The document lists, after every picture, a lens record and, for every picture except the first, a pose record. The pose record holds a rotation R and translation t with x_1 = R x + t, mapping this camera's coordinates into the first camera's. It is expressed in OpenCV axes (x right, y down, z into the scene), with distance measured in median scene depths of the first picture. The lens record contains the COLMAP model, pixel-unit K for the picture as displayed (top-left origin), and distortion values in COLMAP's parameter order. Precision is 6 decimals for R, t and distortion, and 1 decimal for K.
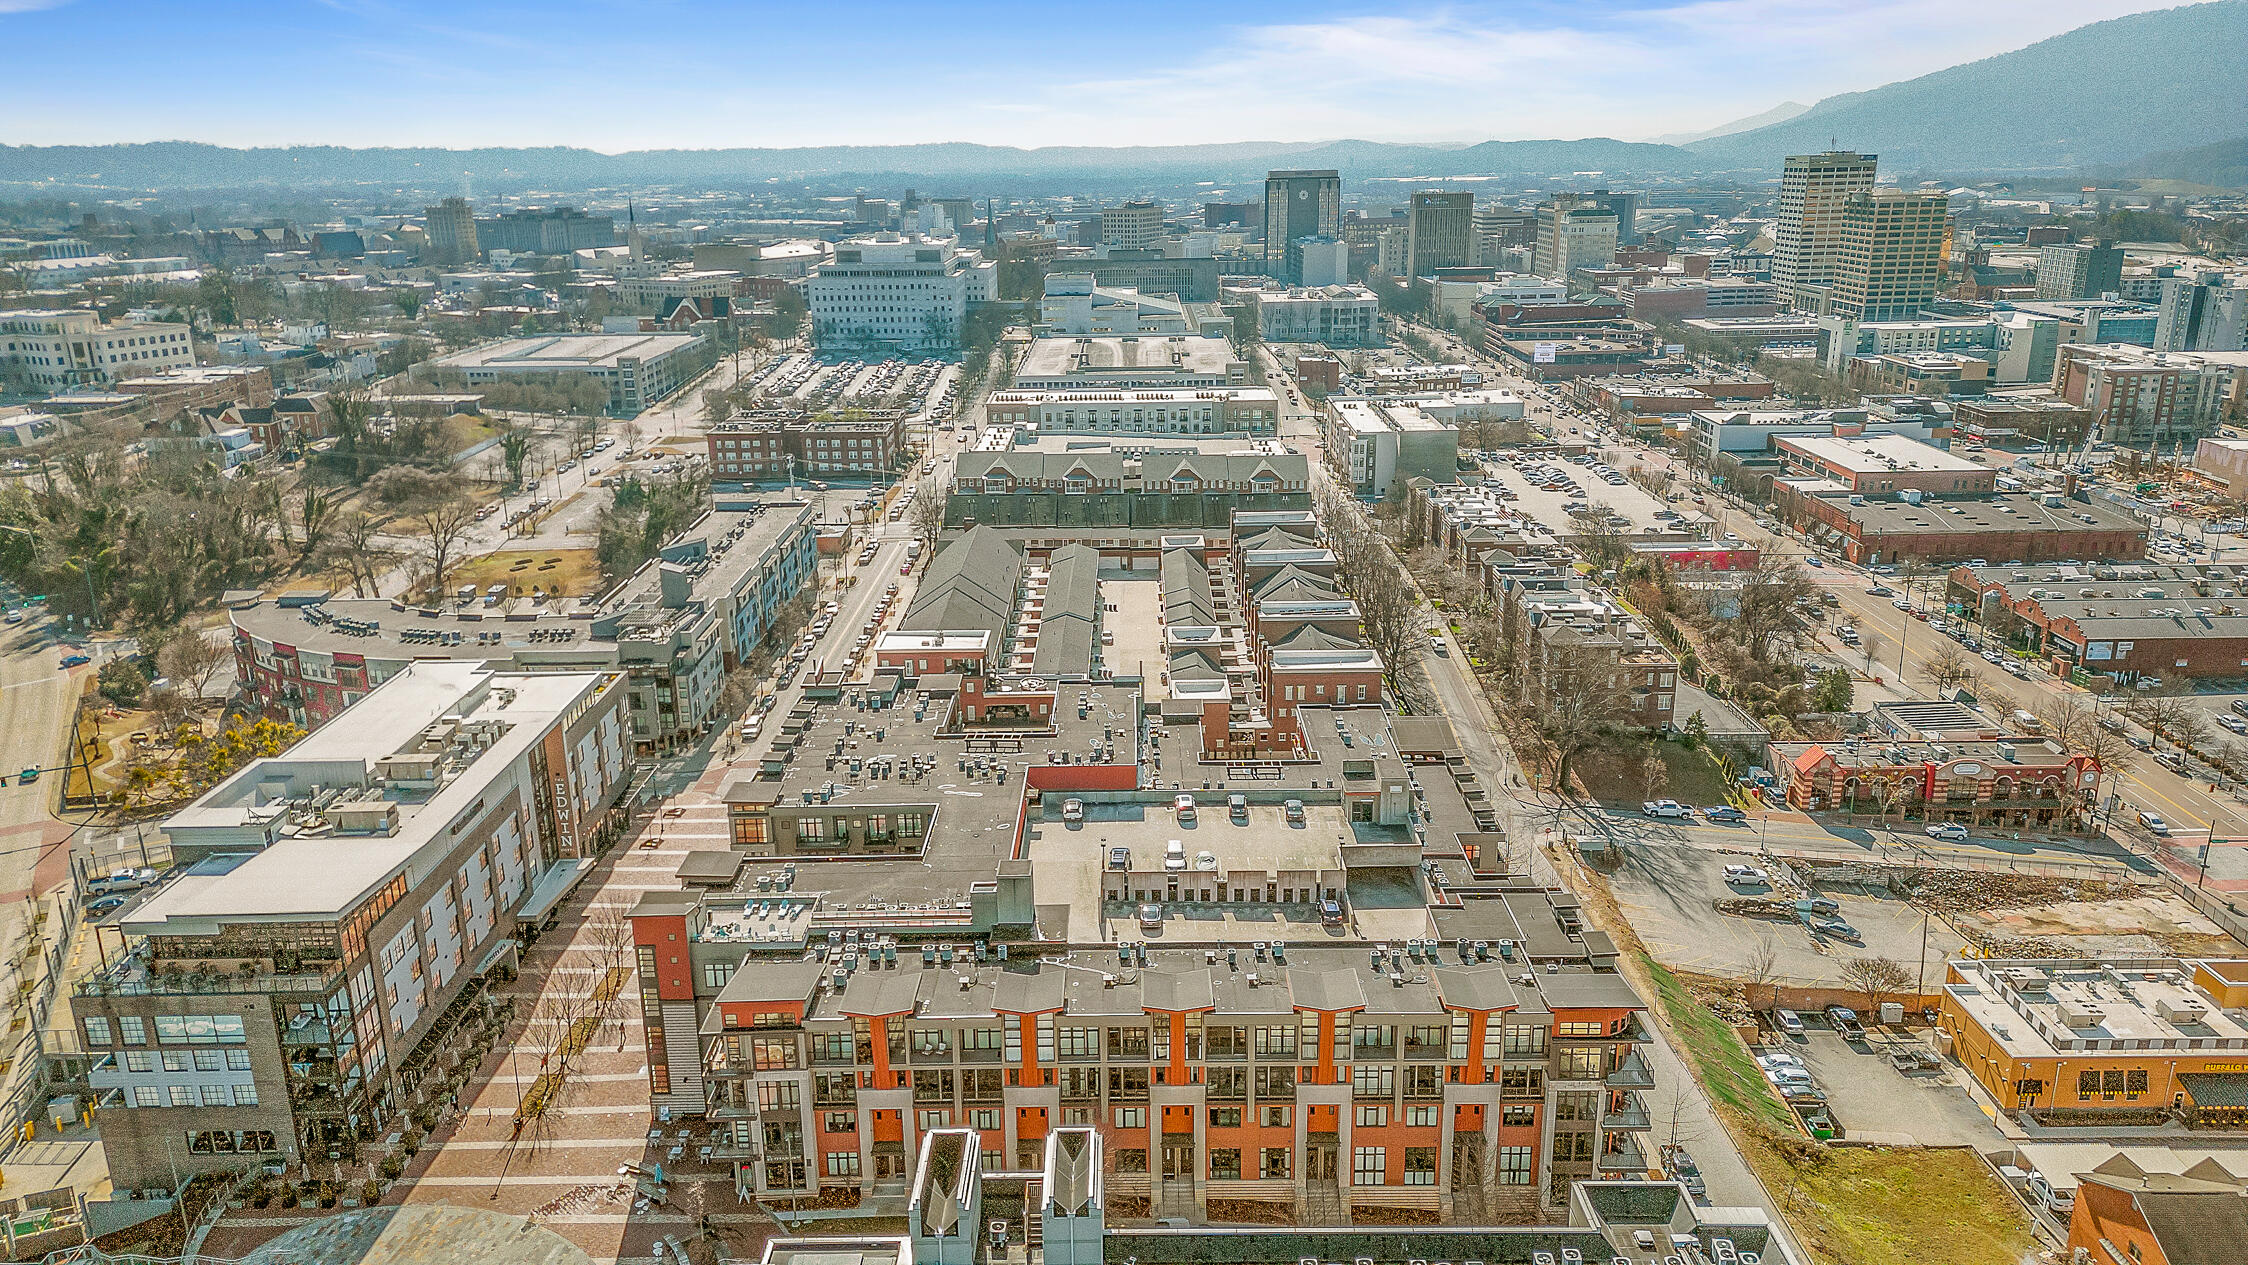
lens RADIAL K [[1573.8, 0, 1124.0], [0, 1573.8, 632.5], [0, 0, 1]] dist [0.098682, -0.104891]
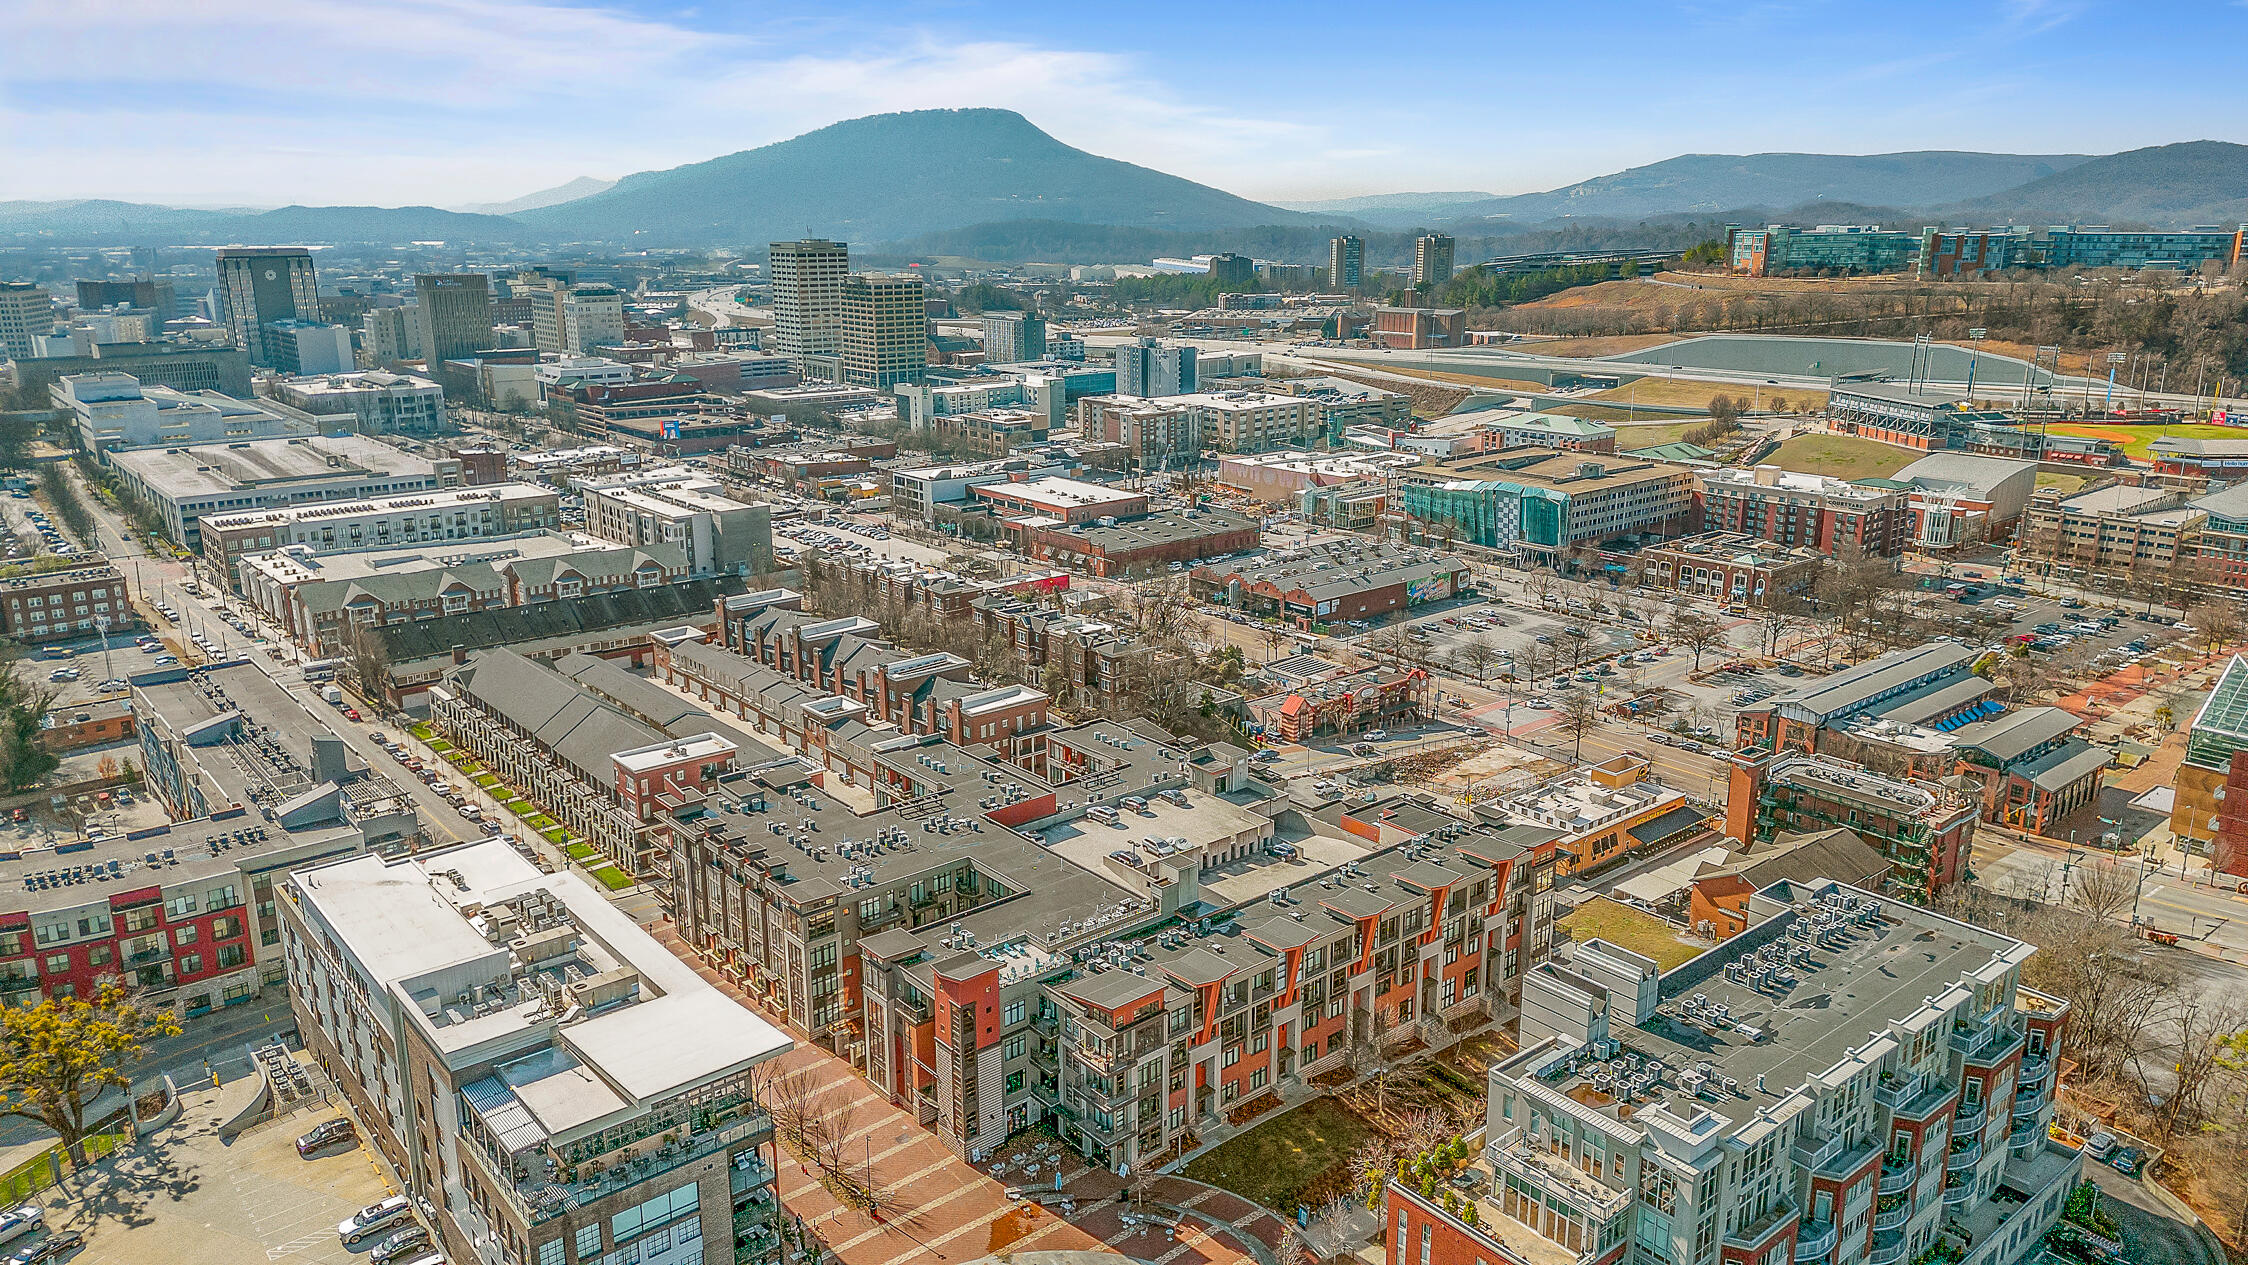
lens RADIAL K [[1573.8, 0, 1124.0], [0, 1573.8, 632.5], [0, 0, 1]] dist [0.098682, -0.104891]
pose [[0.764979, -0.155433, 0.625018, -0.322395], [0.180158, 0.983344, 0.024042, -0.026194], [-0.618345, 0.094211, 0.780240, 0.008569]]
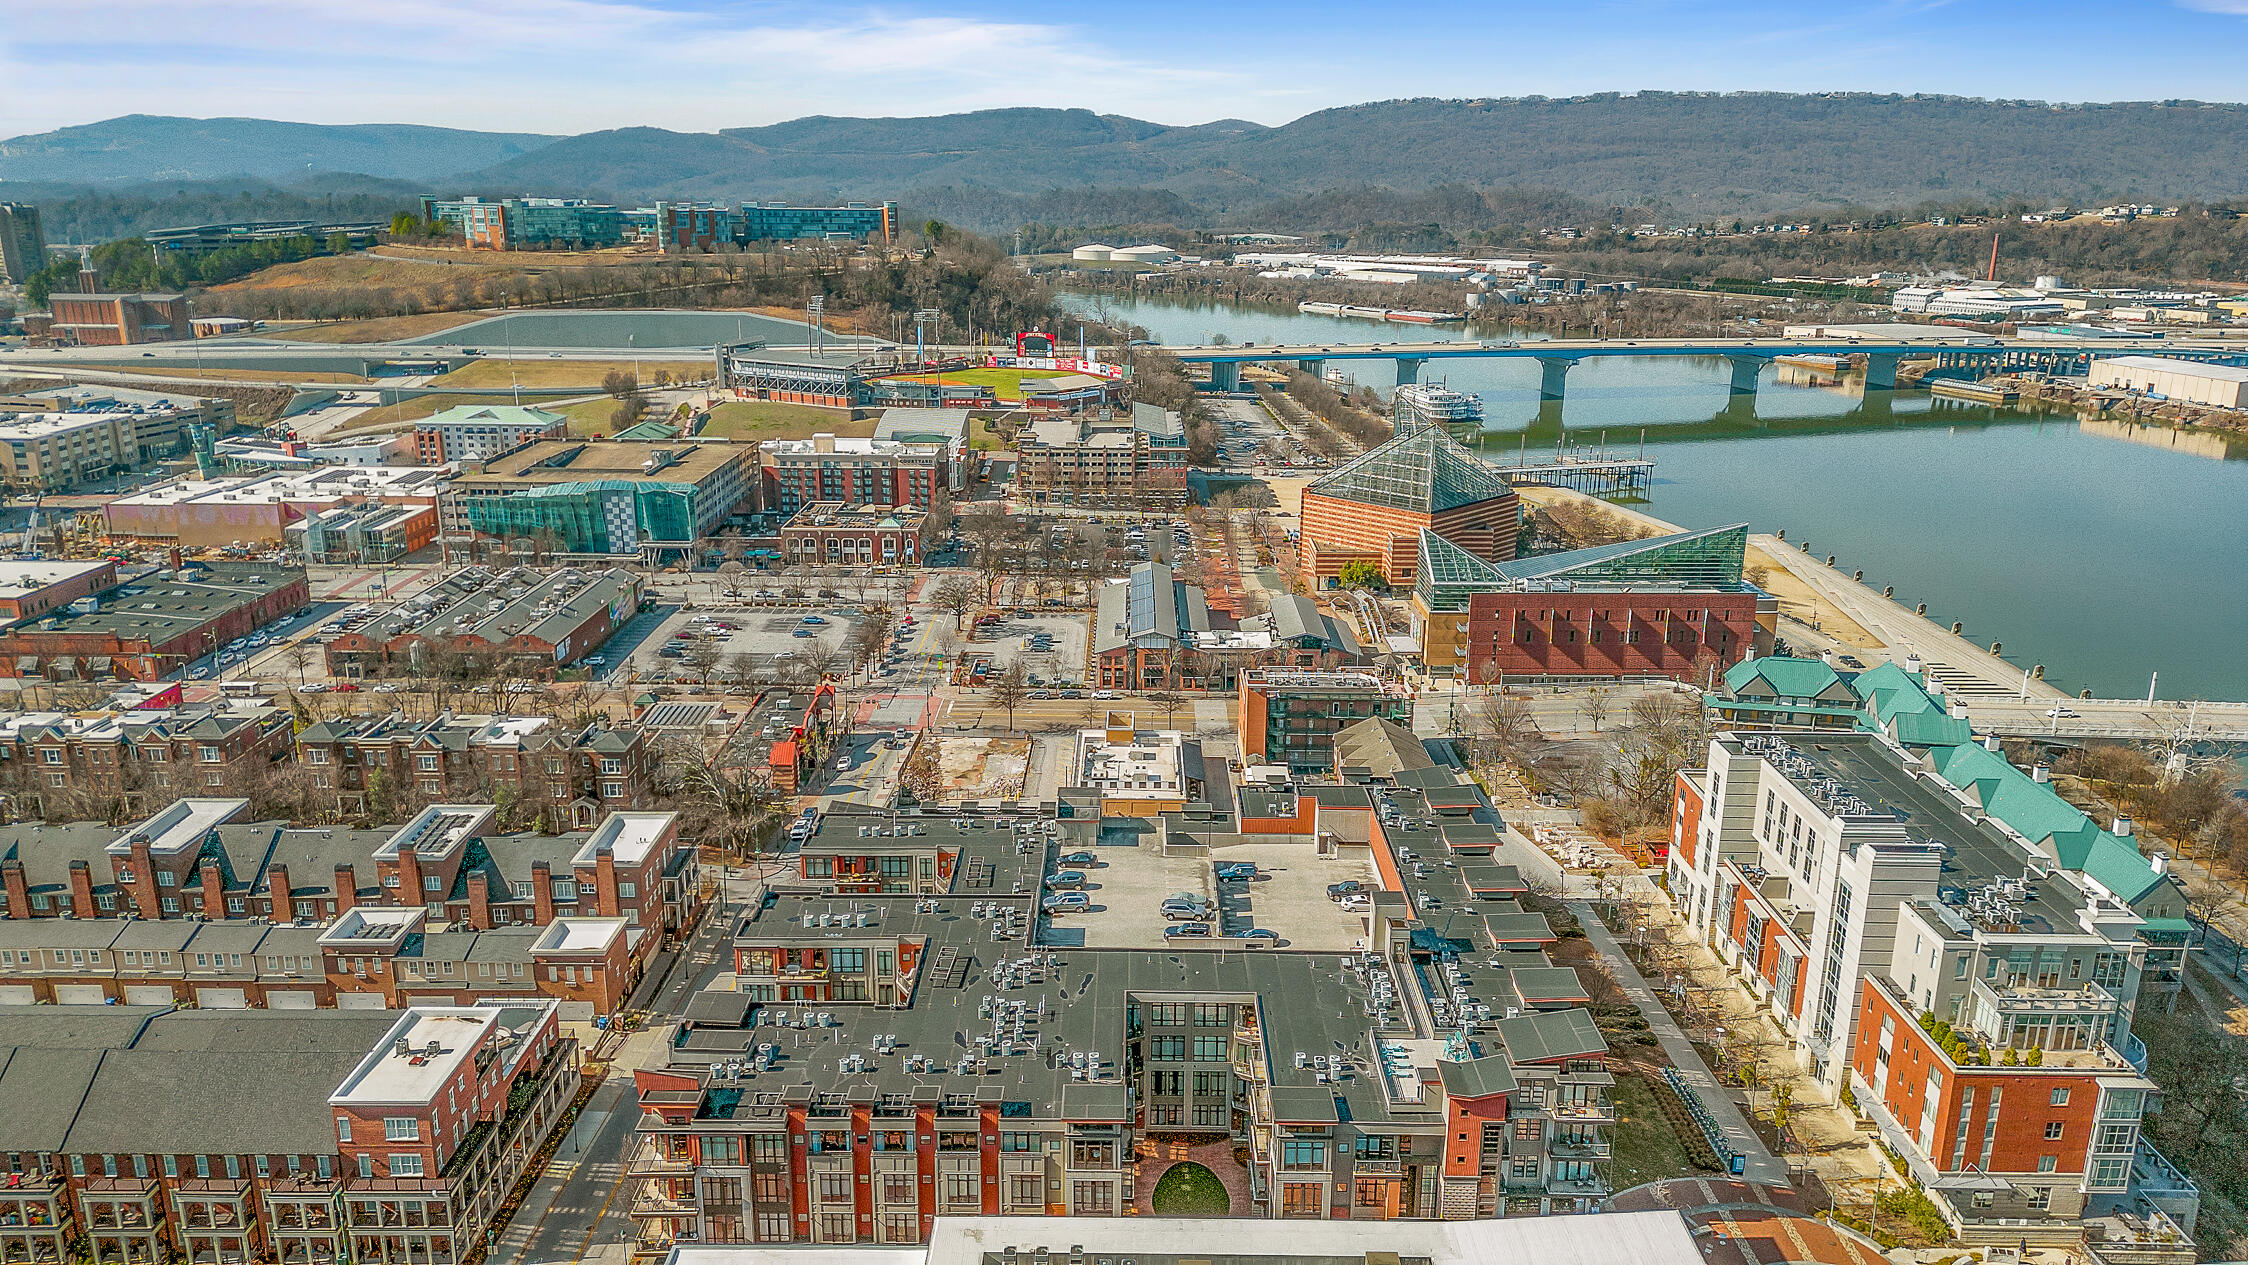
lens RADIAL K [[1547.5, 0, 1116.9], [0, 1547.5, 697.6], [0, 0, 1]] dist [0.054674, -0.039036]
pose [[-0.001912, -0.300702, 0.953716, -0.414032], [0.283662, 0.914380, 0.288868, -0.138816], [-0.958922, 0.271086, 0.083549, 0.393662]]
